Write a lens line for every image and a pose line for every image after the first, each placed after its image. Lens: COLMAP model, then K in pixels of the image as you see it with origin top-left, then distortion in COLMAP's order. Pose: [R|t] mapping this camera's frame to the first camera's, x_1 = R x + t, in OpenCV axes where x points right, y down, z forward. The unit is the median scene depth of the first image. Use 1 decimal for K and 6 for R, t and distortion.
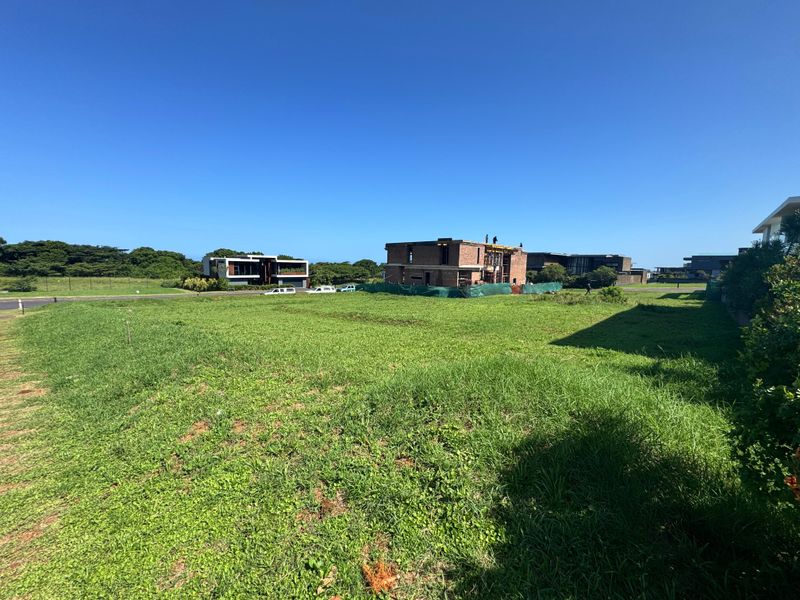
lens RADIAL K [[318.9, 0, 401.2], [0, 318.9, 297.4], [0, 0, 1]] dist [-0.004108, 0.000637]
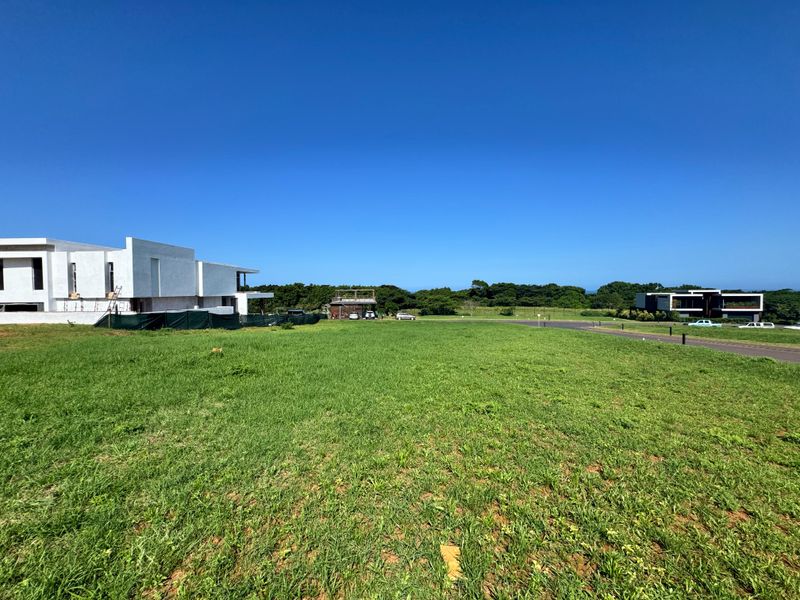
lens RADIAL K [[318.9, 0, 401.2], [0, 318.9, 297.4], [0, 0, 1]] dist [-0.004108, 0.000637]
pose [[0.537456, -0.009228, -0.843242, -0.085670], [-0.065780, 0.996435, -0.052831, 0.015851], [0.840723, 0.083862, 0.534932, -0.430026]]
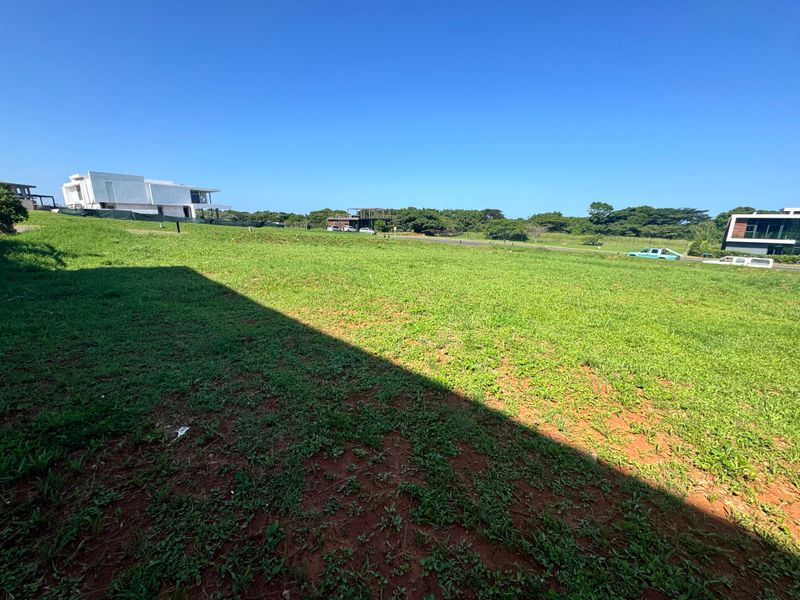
lens RADIAL K [[318.9, 0, 401.2], [0, 318.9, 297.4], [0, 0, 1]] dist [-0.004108, 0.000637]
pose [[-0.019859, 0.214955, -0.976422, 0.205676], [-0.112619, 0.969918, 0.215814, -0.007187], [0.993440, 0.114250, 0.004946, 0.234580]]
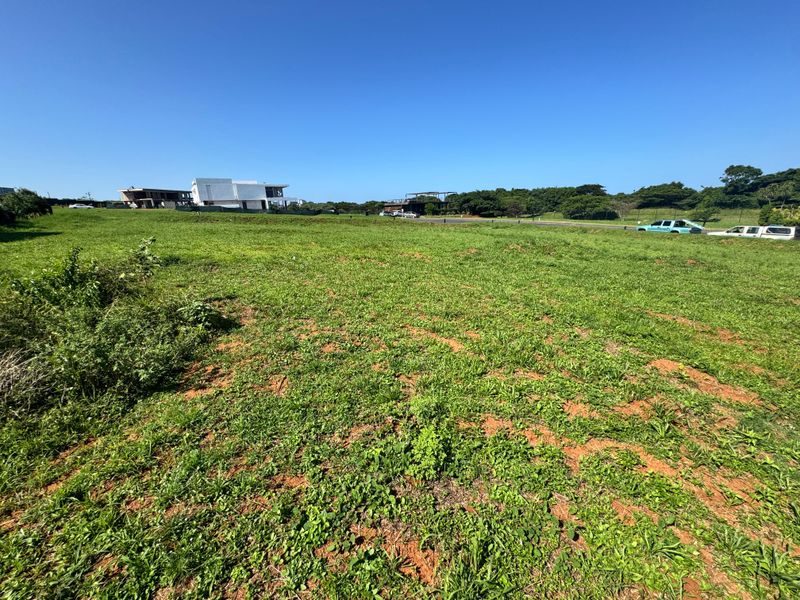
lens RADIAL K [[318.9, 0, 401.2], [0, 318.9, 297.4], [0, 0, 1]] dist [-0.004108, 0.000637]
pose [[-0.351813, 0.246496, -0.903032, 0.217317], [-0.065023, 0.955940, 0.286271, -0.020245], [0.933809, 0.159432, -0.320284, 0.479557]]
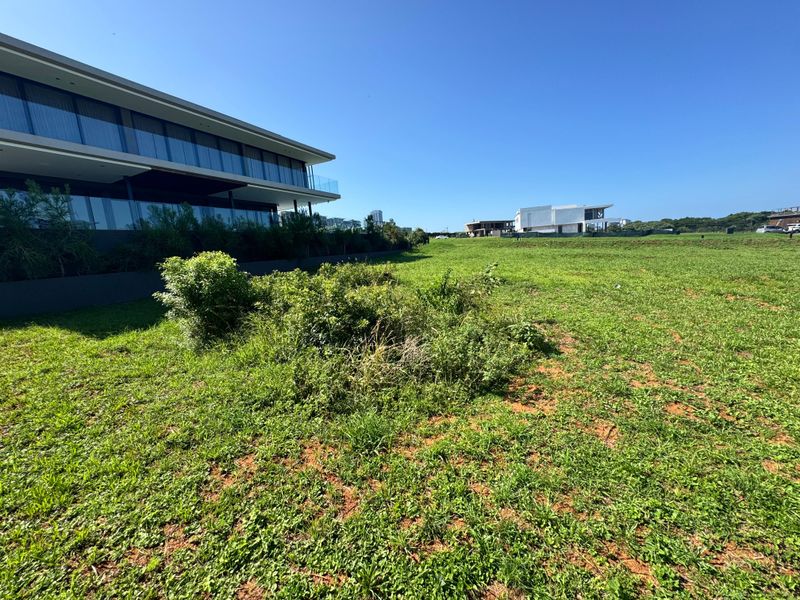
lens RADIAL K [[318.9, 0, 401.2], [0, 318.9, 297.4], [0, 0, 1]] dist [-0.004108, 0.000637]
pose [[-0.948238, 0.099063, -0.301715, 0.221725], [0.026576, 0.971521, 0.235458, -0.021073], [0.316447, 0.215252, -0.923866, 0.474434]]
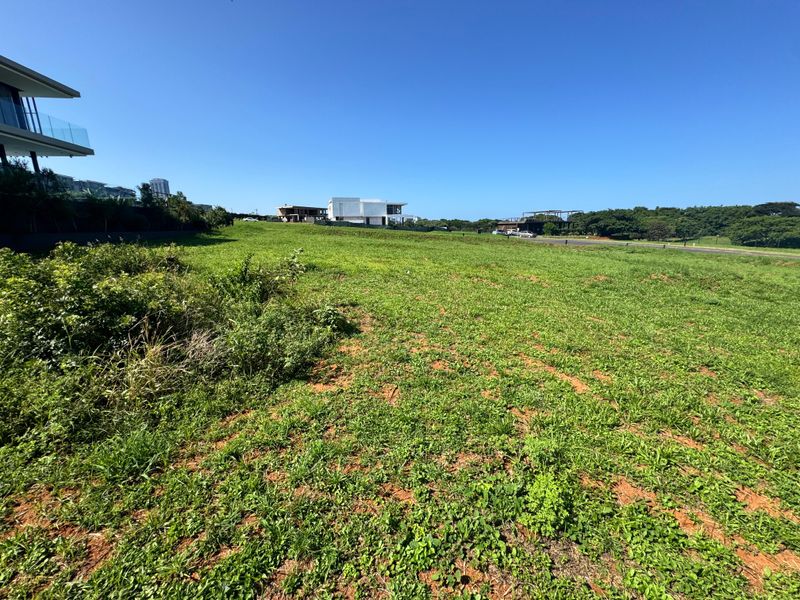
lens RADIAL K [[318.9, 0, 401.2], [0, 318.9, 297.4], [0, 0, 1]] dist [-0.004108, 0.000637]
pose [[-0.641655, 0.152389, -0.751702, 0.218591], [-0.076432, 0.962481, 0.260362, -0.020823], [0.763175, 0.224517, -0.605934, 0.476828]]
